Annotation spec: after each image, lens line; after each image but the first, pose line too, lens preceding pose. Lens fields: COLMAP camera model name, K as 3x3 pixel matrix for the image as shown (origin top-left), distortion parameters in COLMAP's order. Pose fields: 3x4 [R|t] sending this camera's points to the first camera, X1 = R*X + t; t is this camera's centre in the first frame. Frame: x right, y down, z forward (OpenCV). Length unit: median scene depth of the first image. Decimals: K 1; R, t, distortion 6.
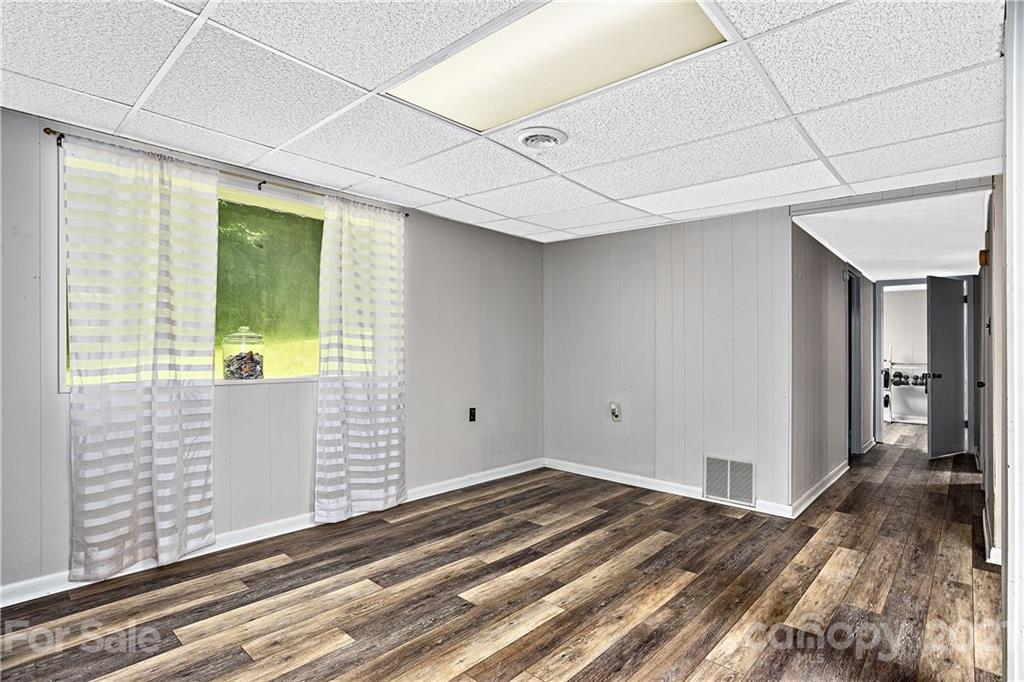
lens RADIAL K [[506.0, 0, 511.6], [0, 506.0, 354.7], [0, 0, 1]] dist [-0.019922, 0.000561]
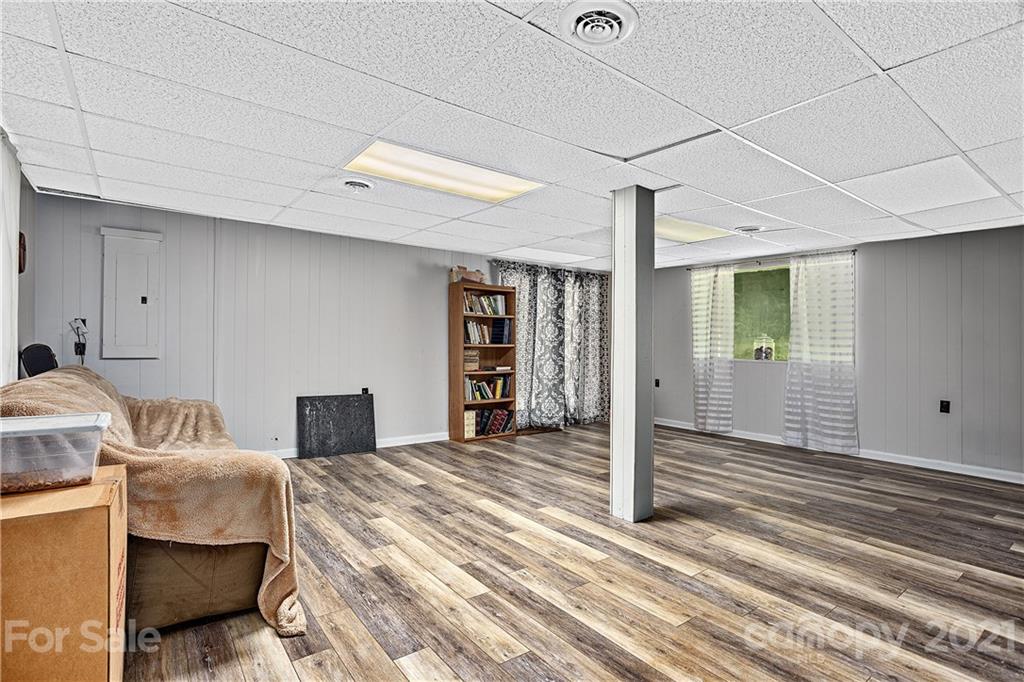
lens RADIAL K [[516.4, 0, 508.2], [0, 516.4, 332.7], [0, 0, 1]] dist [-0.016278, 0.001717]
pose [[-0.177797, -0.023950, -0.983776, 1.759985], [-0.030422, 0.999360, -0.018831, 0.011304], [0.983597, 0.026580, -0.178411, 0.396877]]
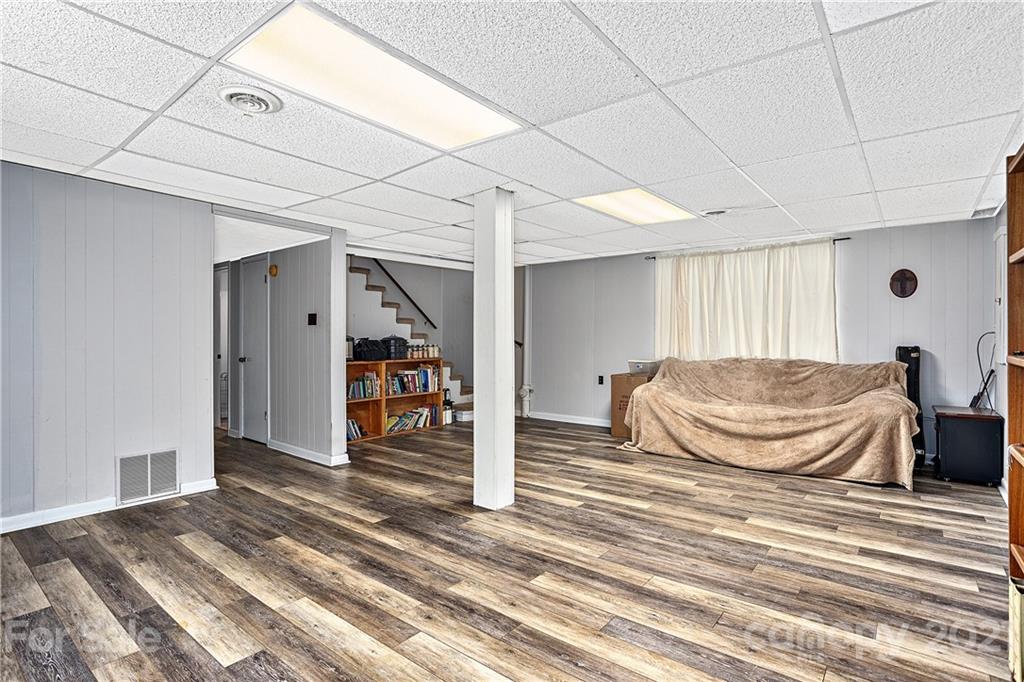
lens RADIAL K [[516.4, 0, 508.2], [0, 516.4, 332.7], [0, 0, 1]] dist [-0.016278, 0.001717]
pose [[-0.061851, 0.001296, 0.998085, -0.737176], [0.011153, 0.999938, -0.000607, -0.010513], [-0.998023, 0.011094, -0.061861, 0.515751]]
